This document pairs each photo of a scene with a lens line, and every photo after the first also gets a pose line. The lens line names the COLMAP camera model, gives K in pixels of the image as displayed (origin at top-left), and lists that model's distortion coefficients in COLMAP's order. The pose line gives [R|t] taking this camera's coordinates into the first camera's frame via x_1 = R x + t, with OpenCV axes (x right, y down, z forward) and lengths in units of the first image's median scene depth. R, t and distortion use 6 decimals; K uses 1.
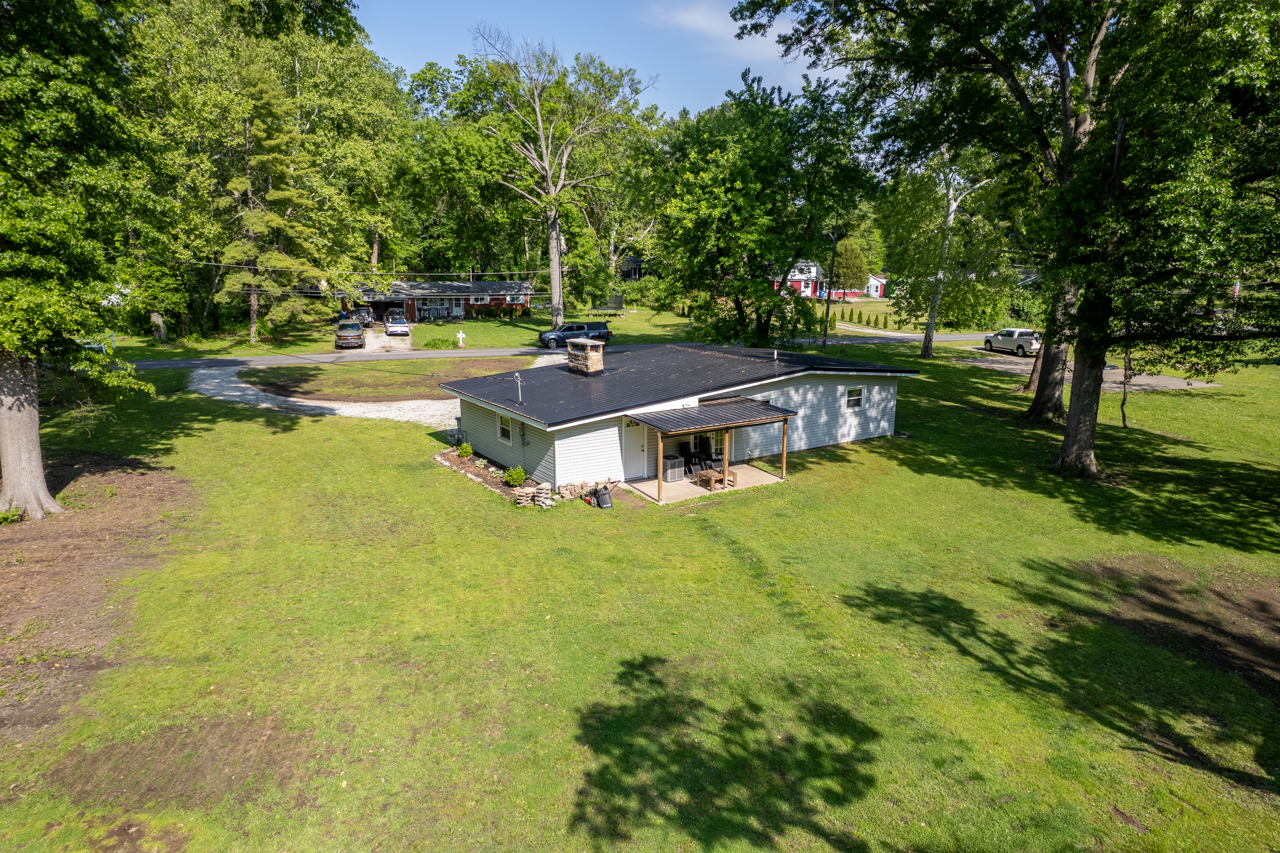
lens RADIAL K [[825.2, 0, 648.5], [0, 825.2, 431.1], [0, 0, 1]] dist [-0.042481, 0.023145]
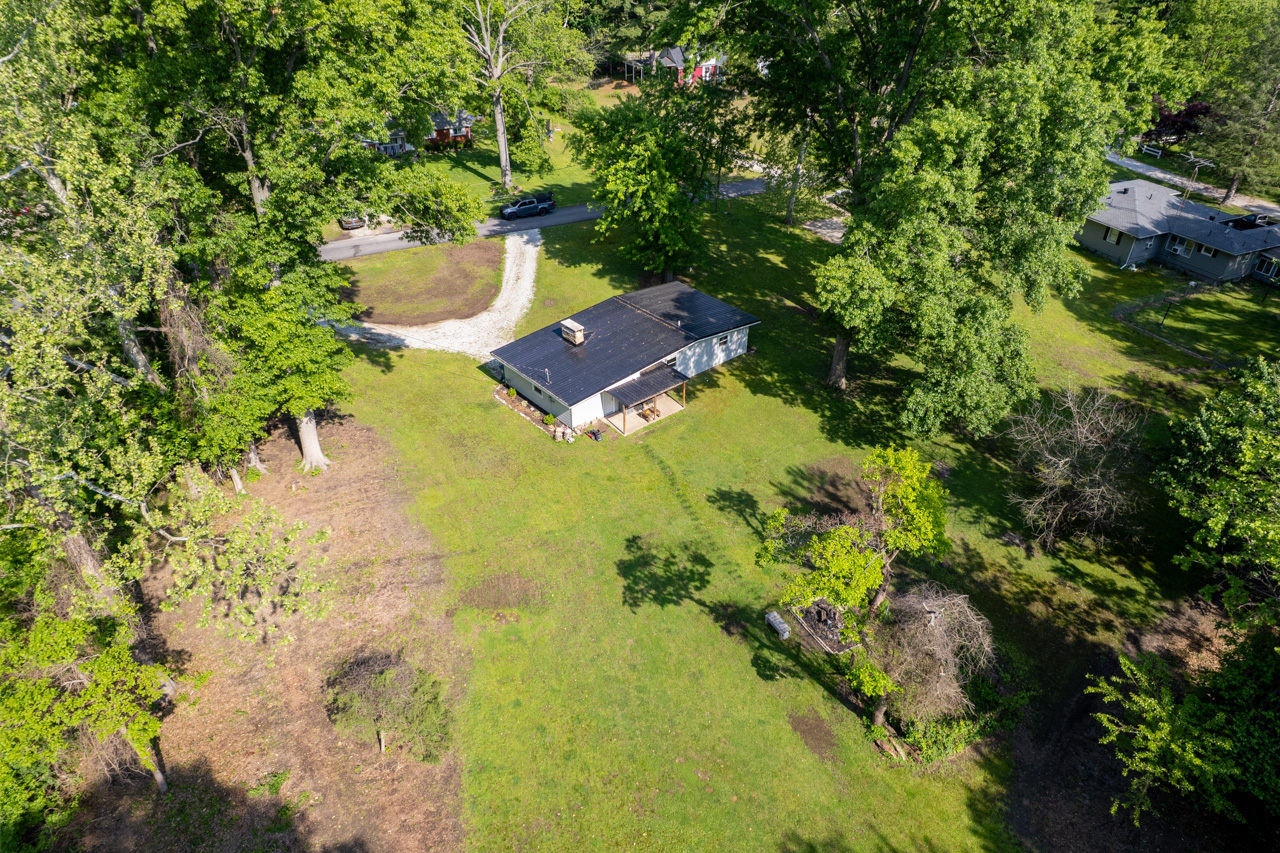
lens RADIAL K [[825.2, 0, 643.5], [0, 825.2, 425.0], [0, 0, 1]] dist [-0.042481, 0.023145]
pose [[0.993527, -0.062187, 0.095060, -0.116960], [0.023489, 0.931220, 0.363701, -0.599044], [-0.111139, -0.359114, 0.926653, -0.796431]]
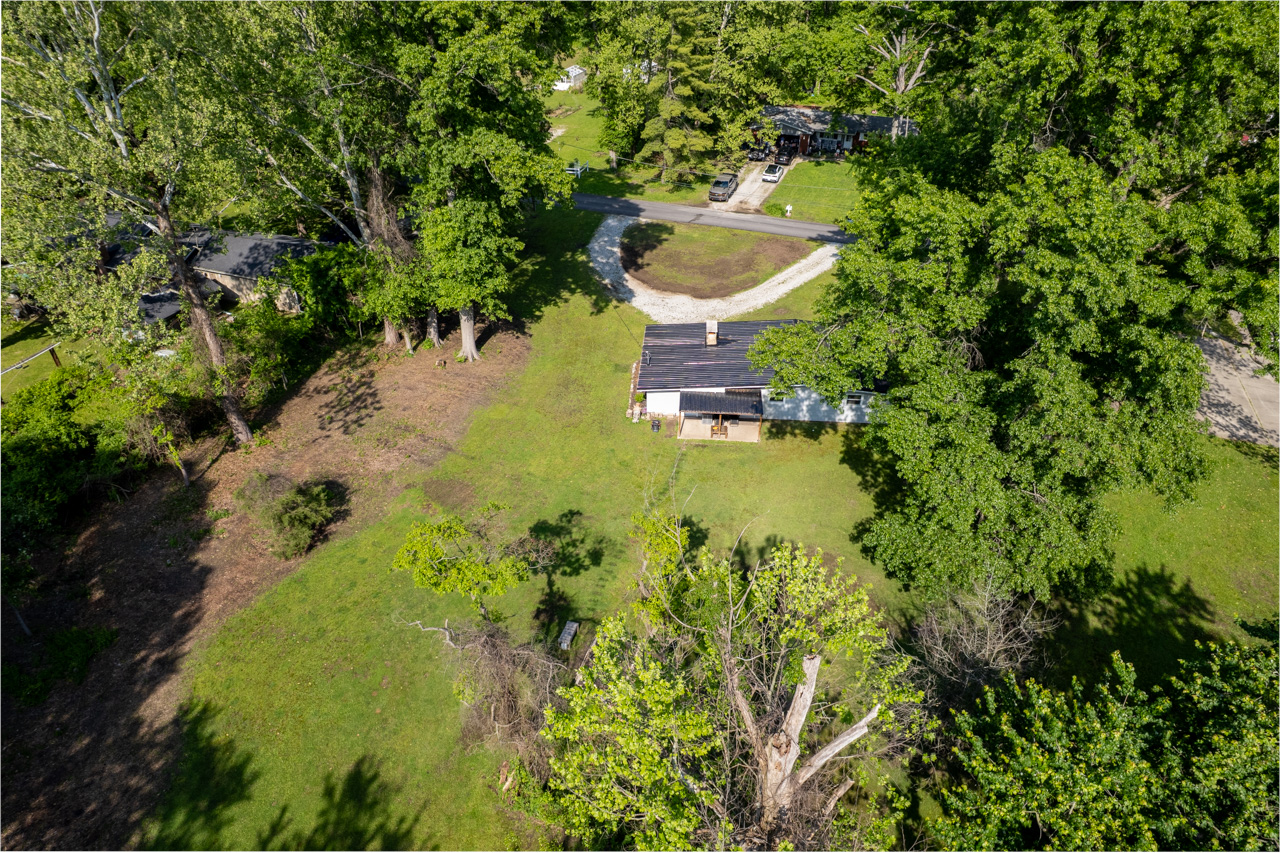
lens RADIAL K [[825.2, 0, 642.5], [0, 825.2, 418.0], [0, 0, 1]] dist [-0.042481, 0.023145]
pose [[0.787876, 0.343473, -0.511153, 0.876827], [-0.135689, 0.906440, 0.399943, -0.691089], [0.600699, -0.245748, 0.760768, -0.573309]]
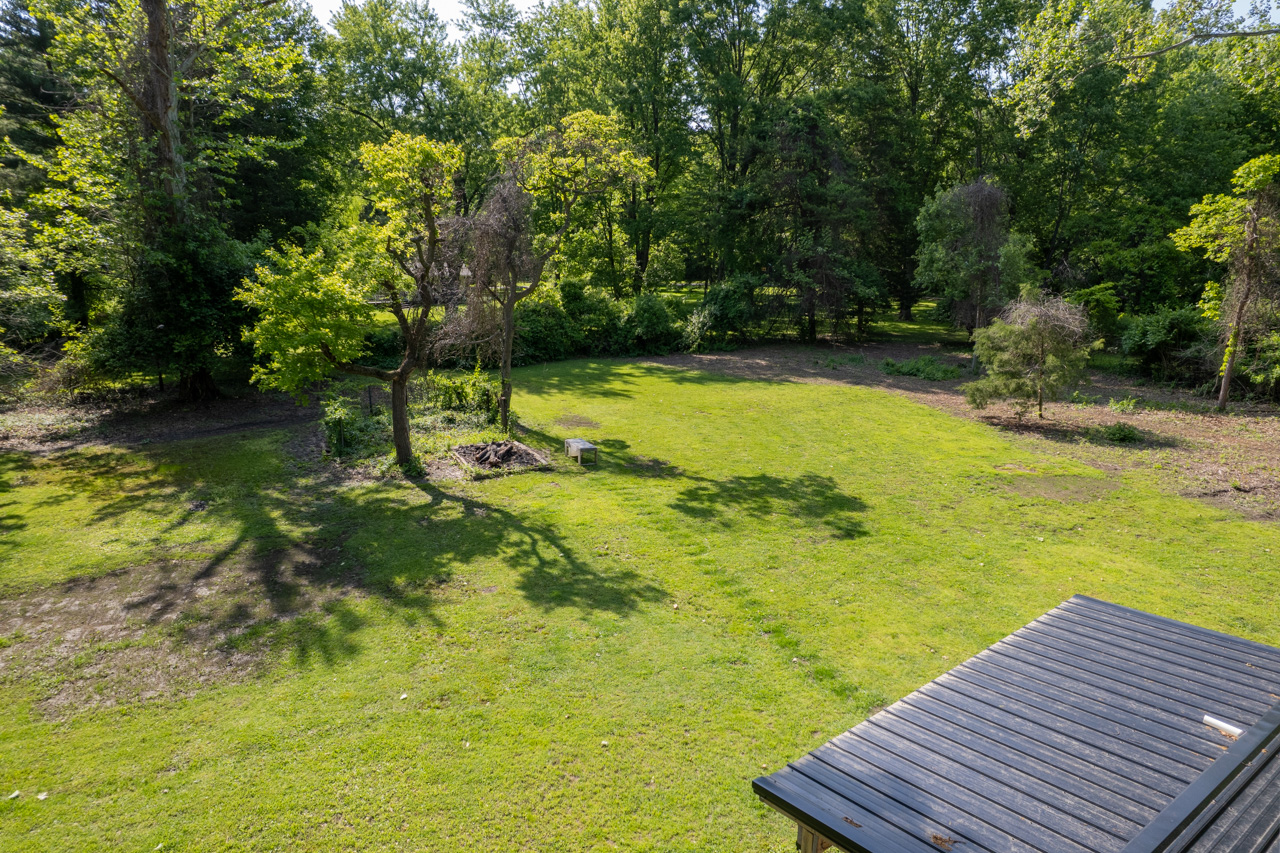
lens RADIAL K [[825.2, 0, 645.0], [0, 825.2, 423.3], [0, 0, 1]] dist [-0.042481, 0.023145]
pose [[-0.996638, -0.006082, -0.081710, 0.212398], [-0.039911, 0.906973, 0.419293, -0.191936], [0.071559, 0.421144, -0.904167, 1.086775]]
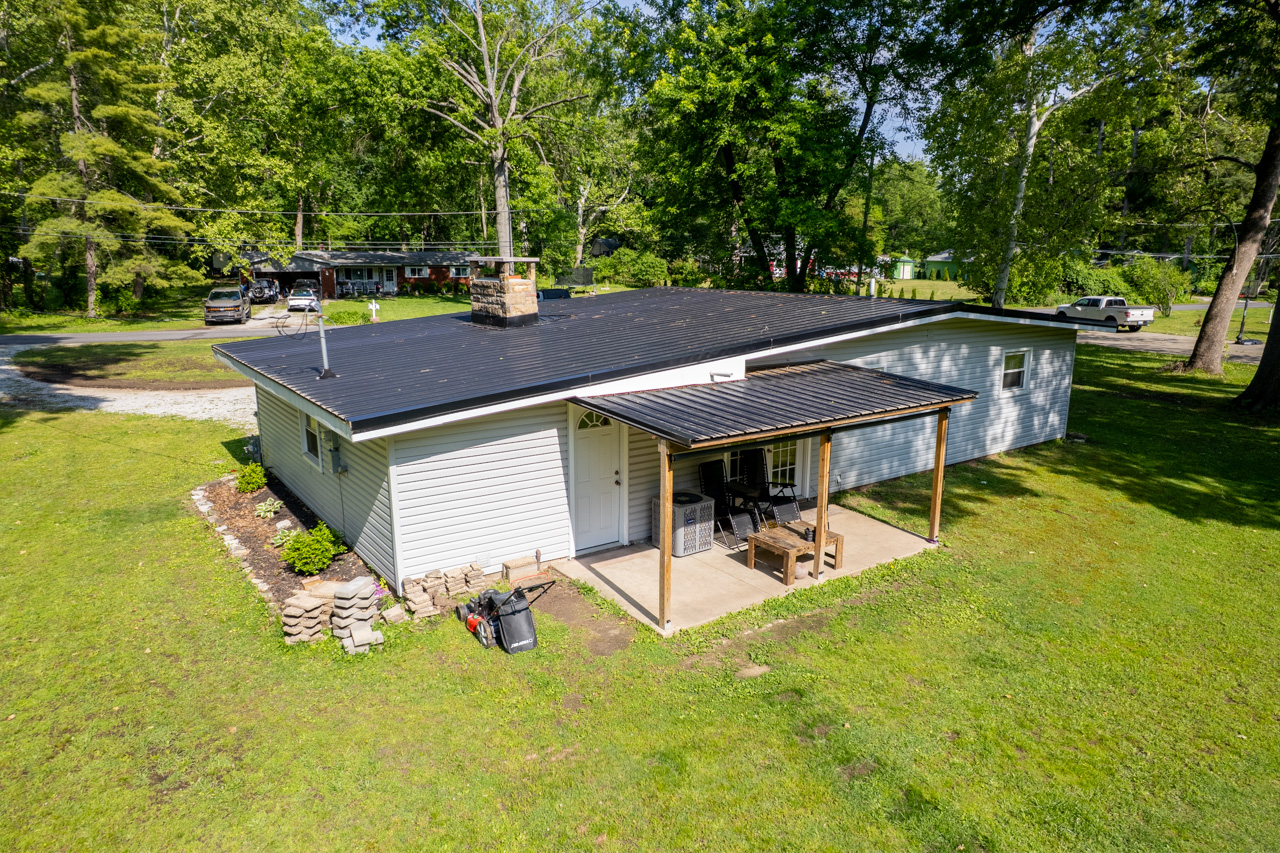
lens RADIAL K [[825.2, 0, 648.9], [0, 825.2, 431.8], [0, 0, 1]] dist [-0.042481, 0.023145]
pose [[0.999506, -0.007678, 0.030466, -0.003769], [0.007643, 0.999970, 0.001237, -0.003213], [-0.030474, -0.001004, 0.999535, 0.543364]]
